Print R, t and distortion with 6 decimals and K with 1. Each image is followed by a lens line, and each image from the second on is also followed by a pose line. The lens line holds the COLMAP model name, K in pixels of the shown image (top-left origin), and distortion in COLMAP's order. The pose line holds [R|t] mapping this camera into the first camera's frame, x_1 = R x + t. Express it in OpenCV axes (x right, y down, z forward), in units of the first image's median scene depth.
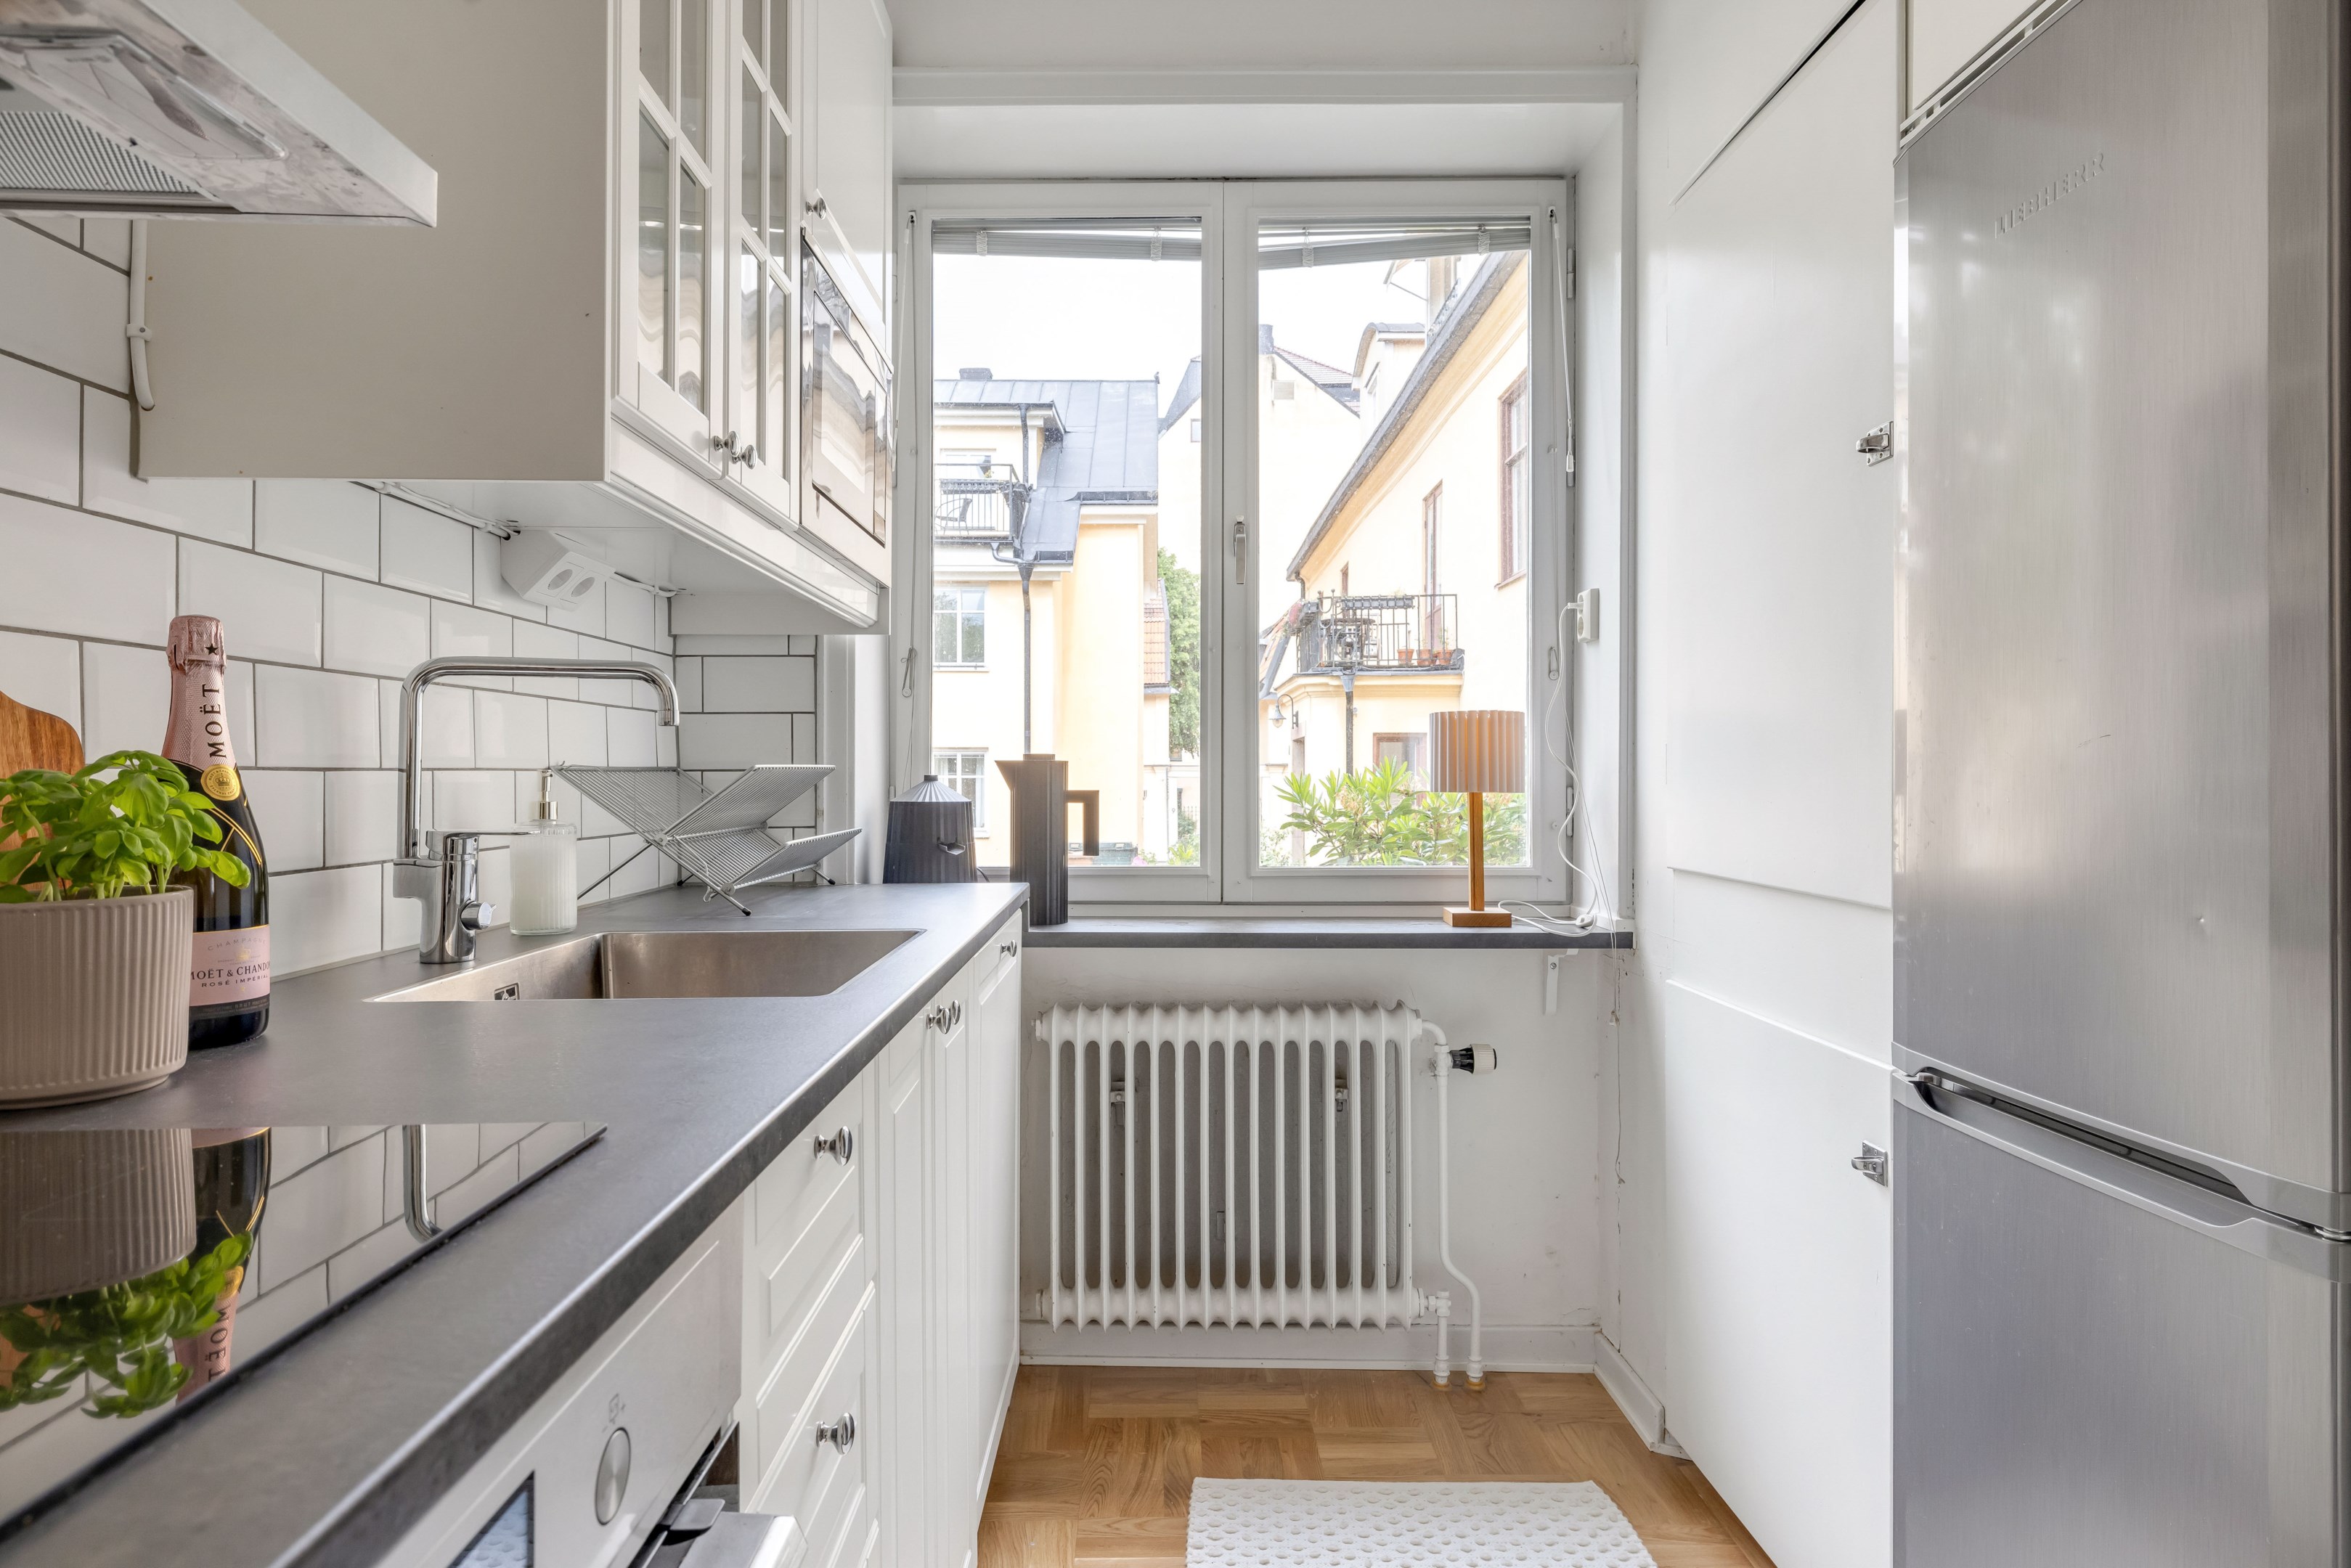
lens RADIAL K [[1314.3, 0, 1169.1], [0, 1314.3, 775.4], [0, 0, 1]] dist [0.007604, 0.000907]
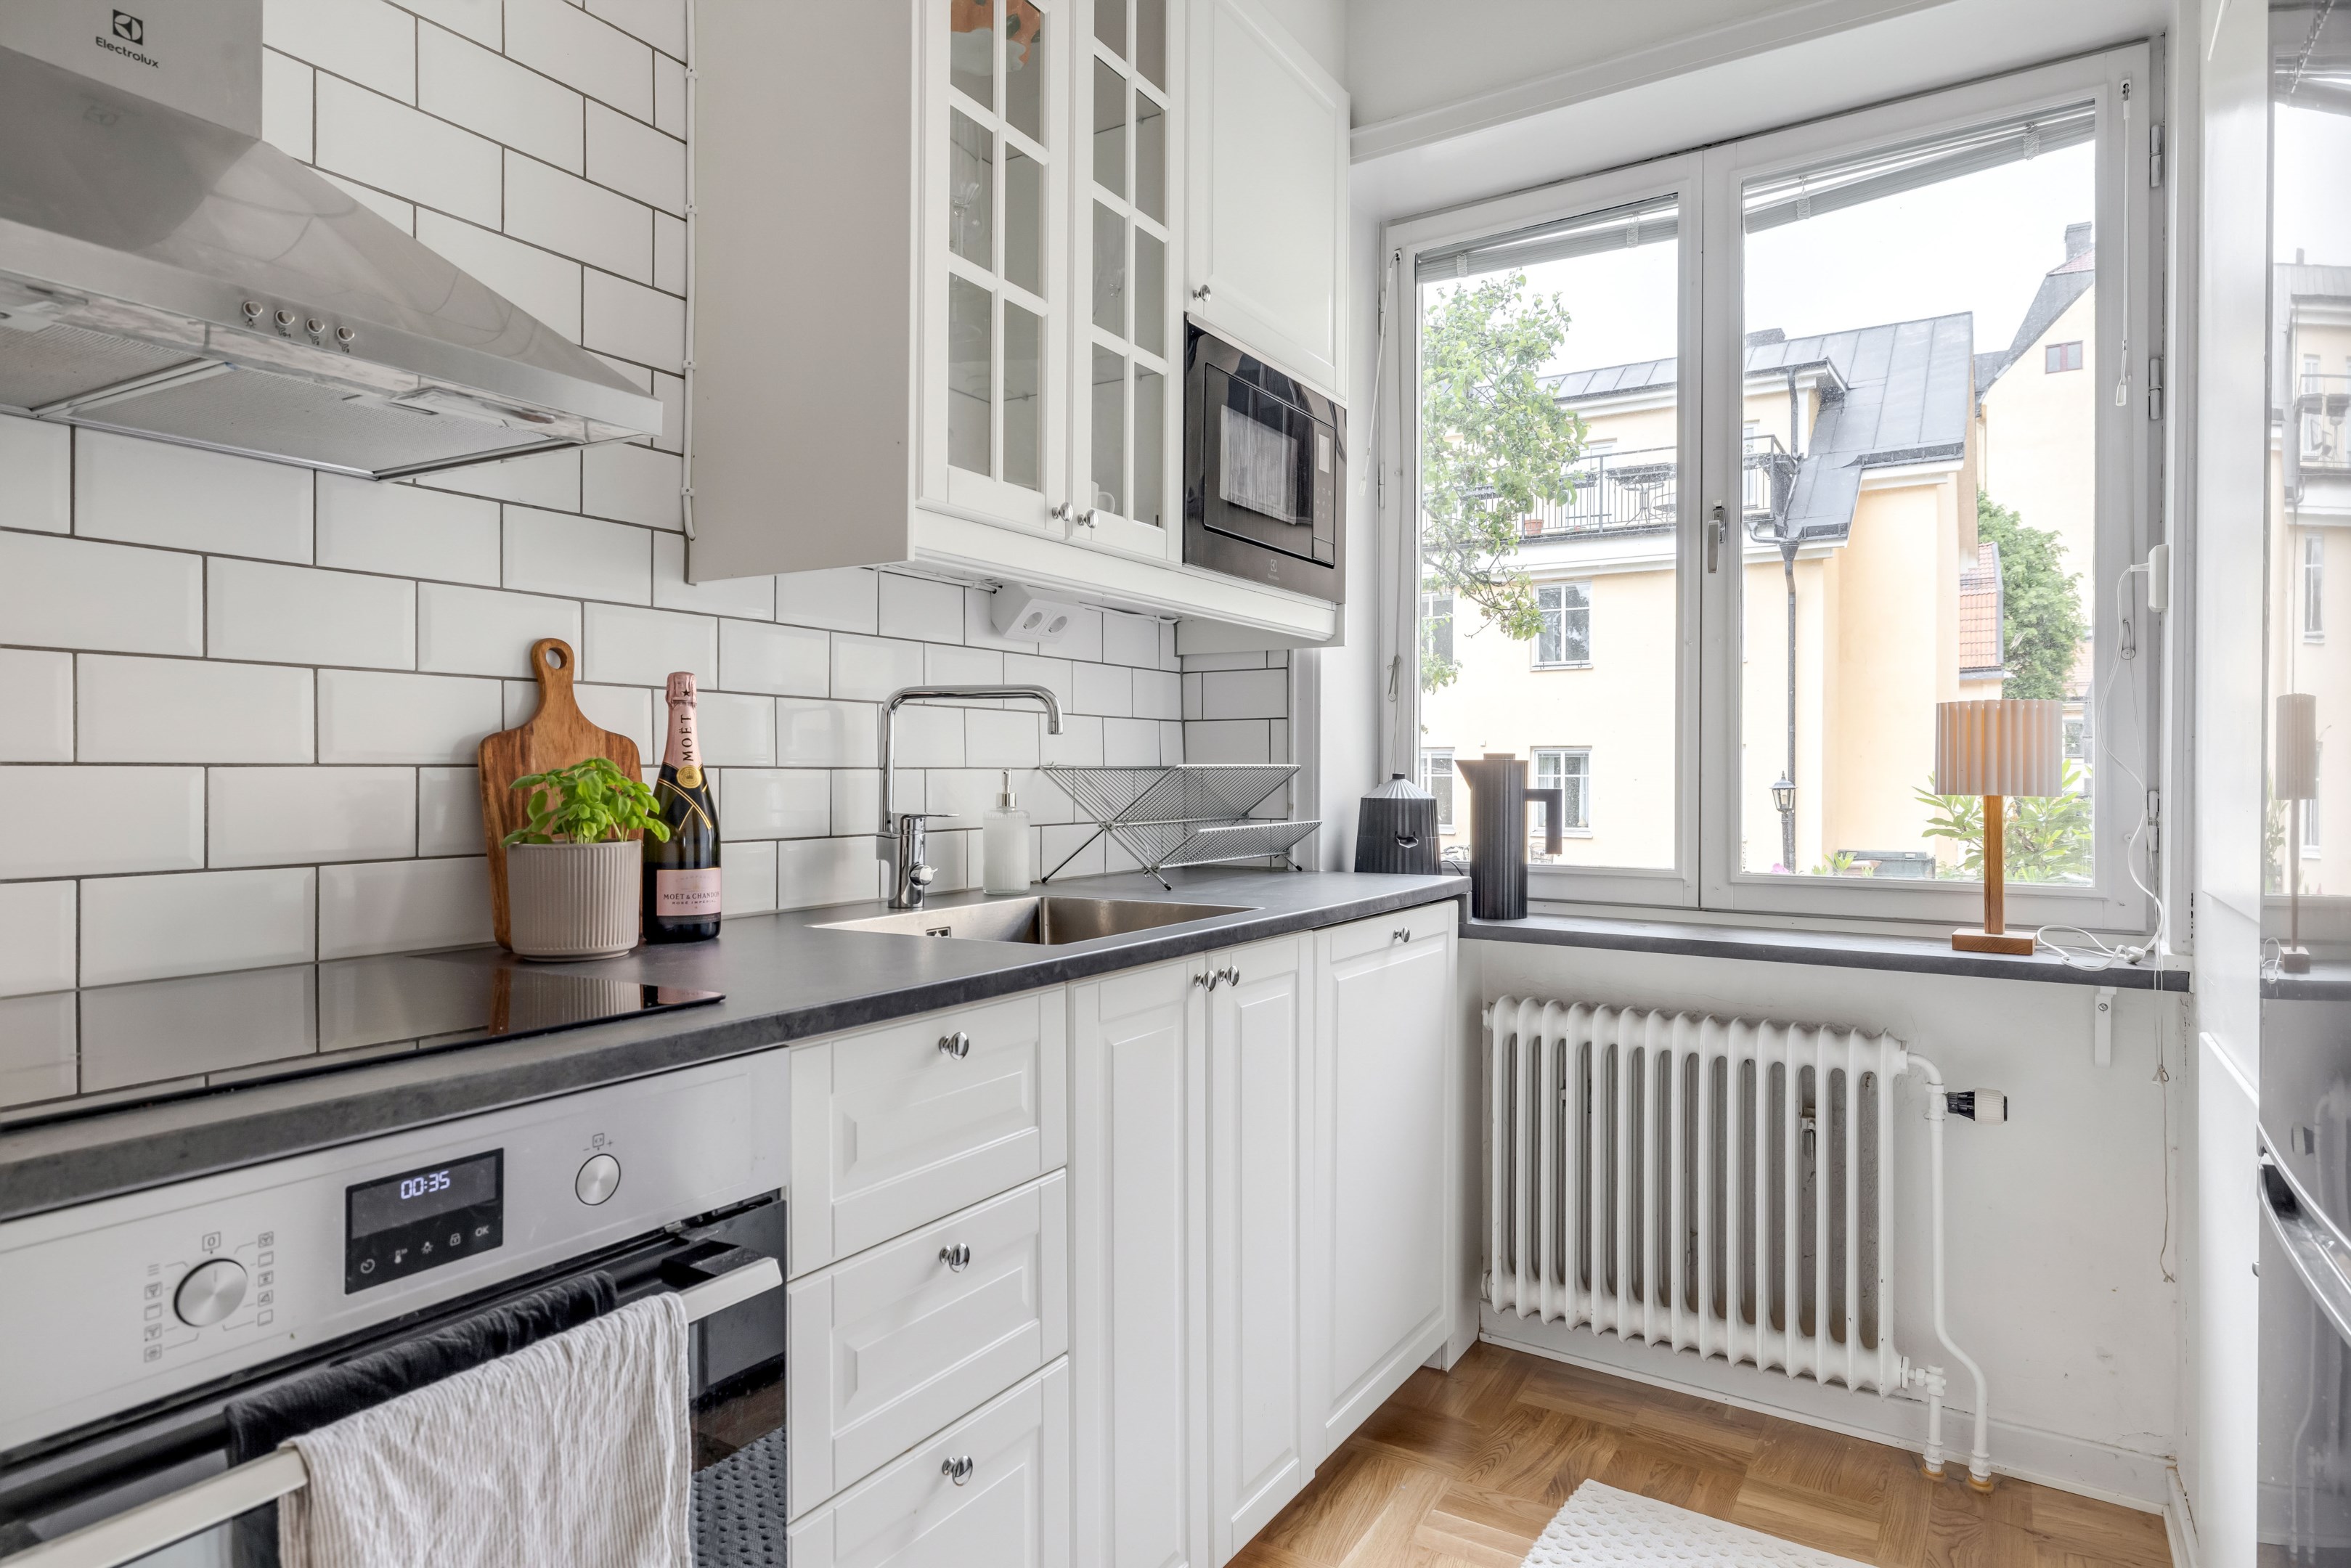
lens RADIAL K [[1314.3, 0, 1169.1], [0, 1314.3, 775.4], [0, 0, 1]] dist [0.007604, 0.000907]
pose [[0.846426, 0.003587, -0.532494, 0.242373], [-0.002961, 0.999994, 0.002029, -0.000360], [0.532498, -0.000140, 0.846431, -0.011447]]
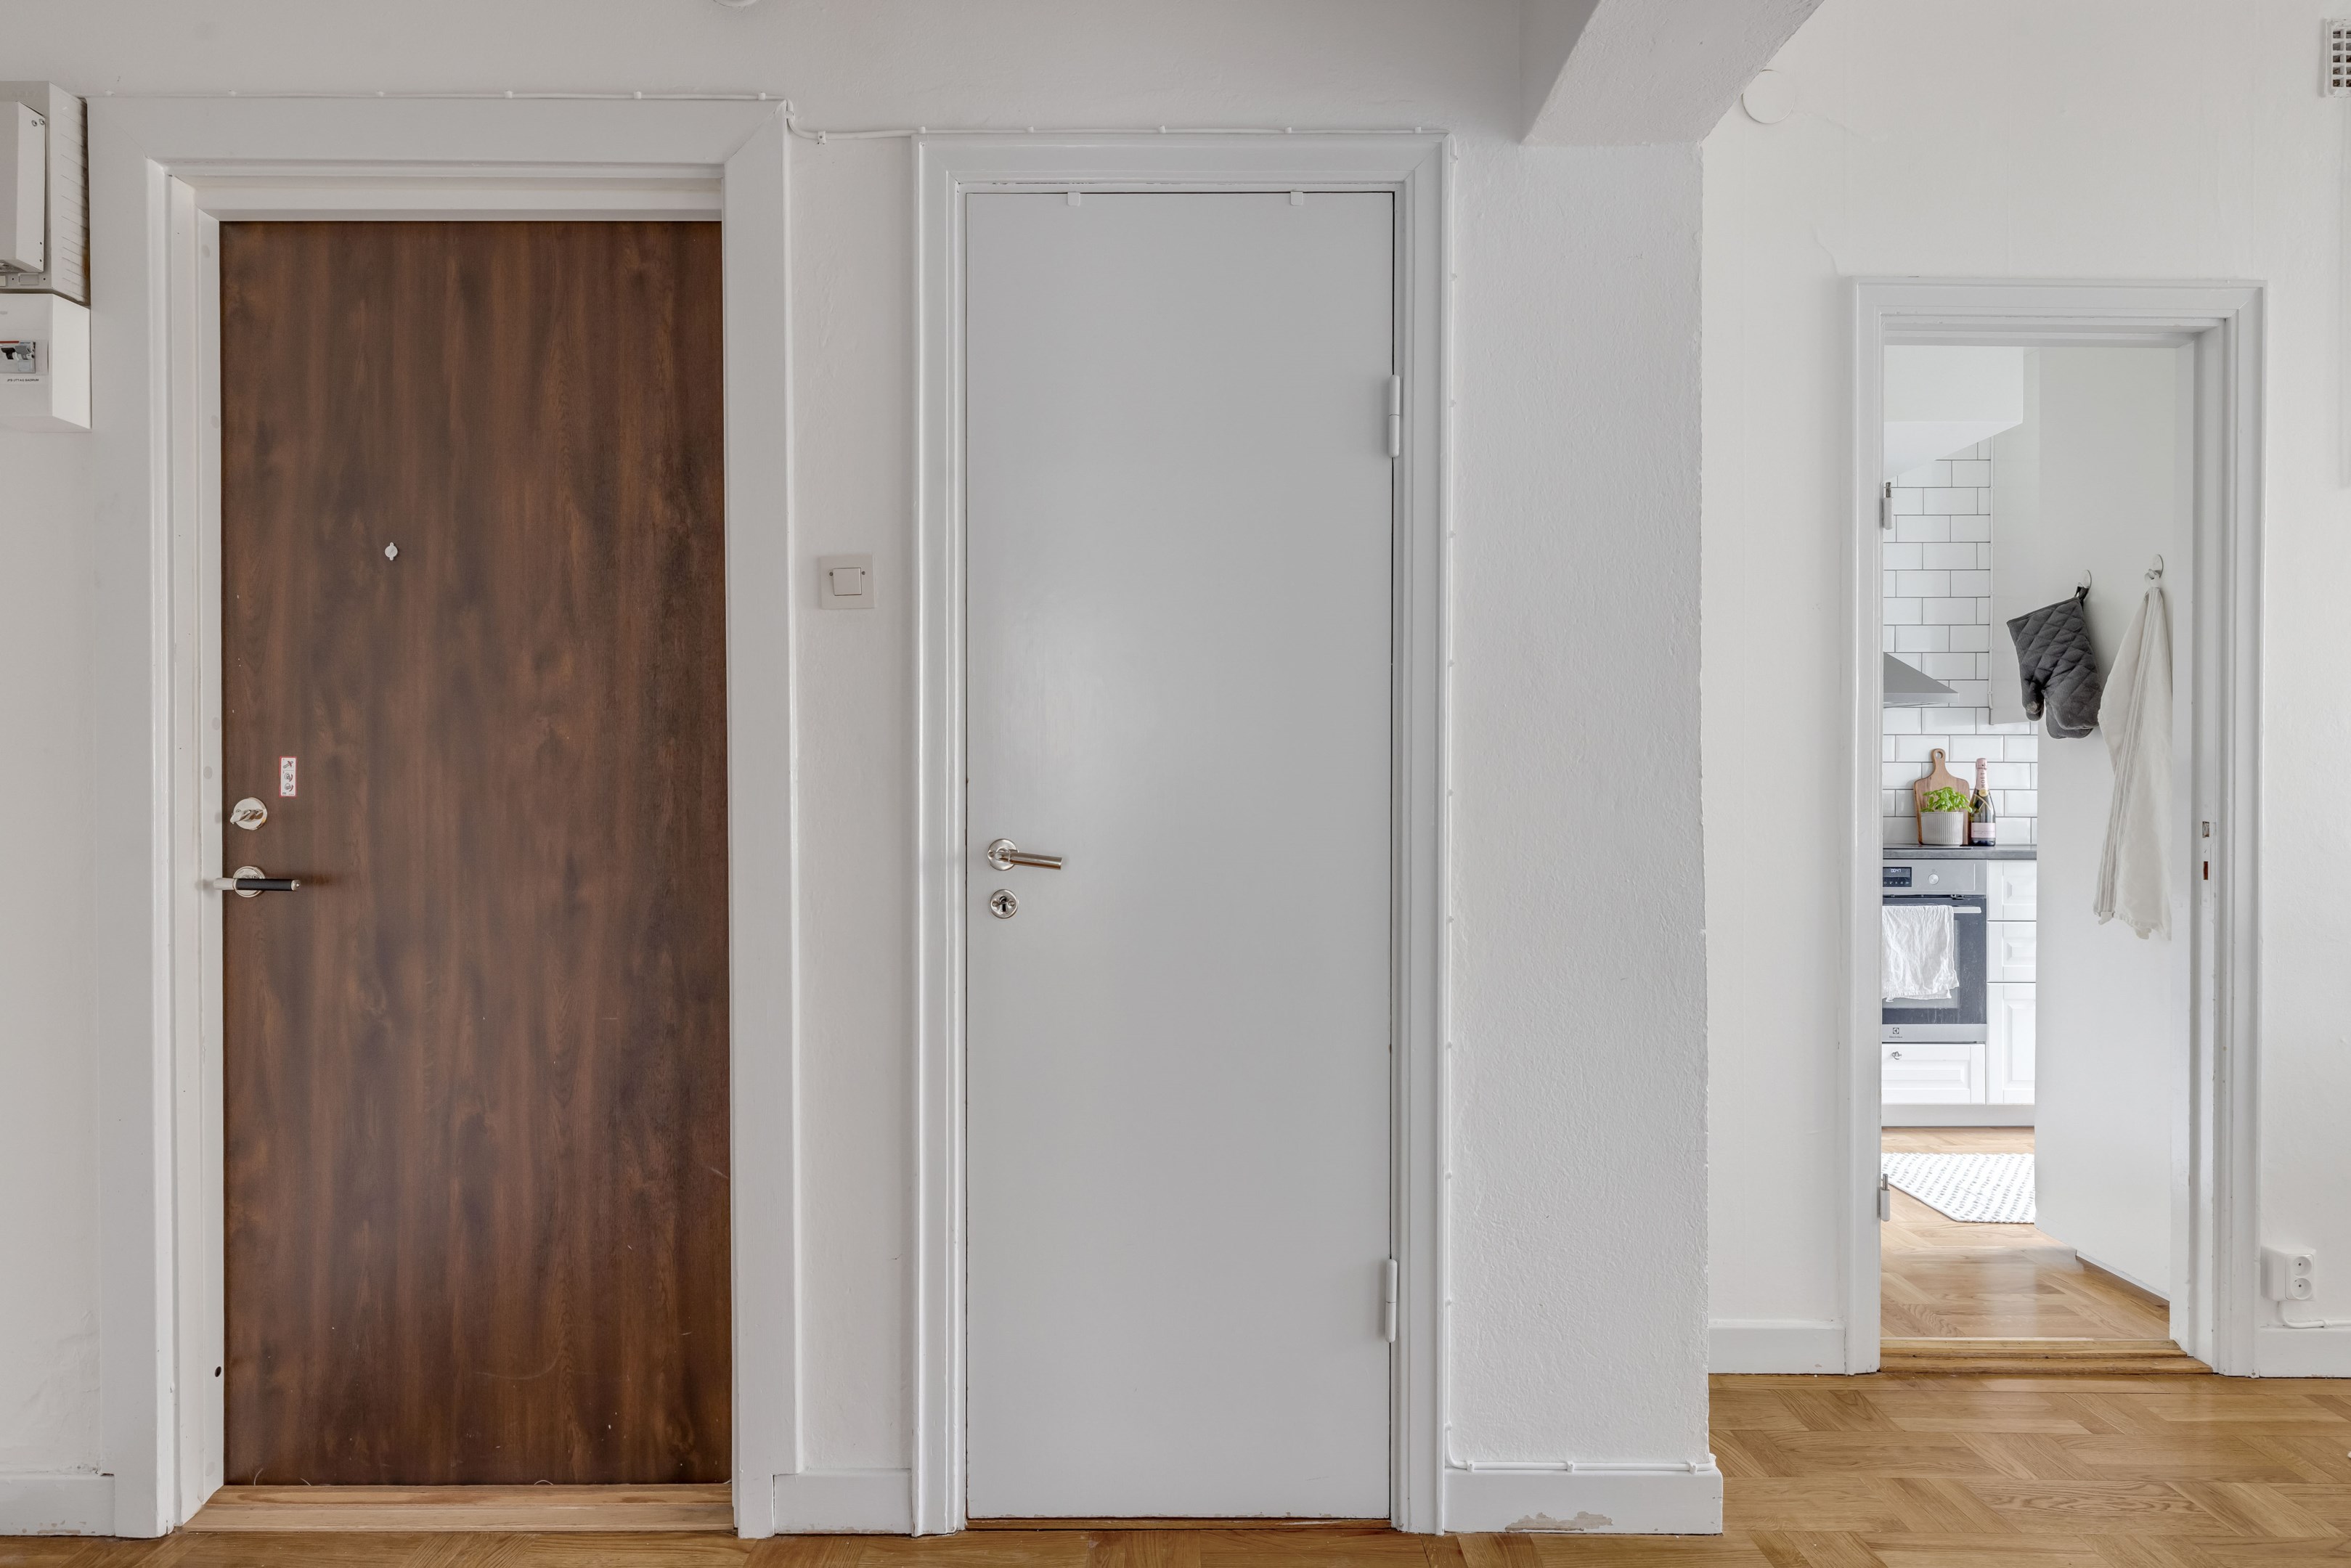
lens RADIAL K [[1314.3, 0, 1169.1], [0, 1314.3, 775.4], [0, 0, 1]] dist [0.007604, 0.000907]
pose [[-0.013832, 0.005128, -0.999891, 1.675214], [-0.007788, 0.999956, 0.005237, -0.024354], [0.999874, 0.007859, -0.013791, -0.775975]]
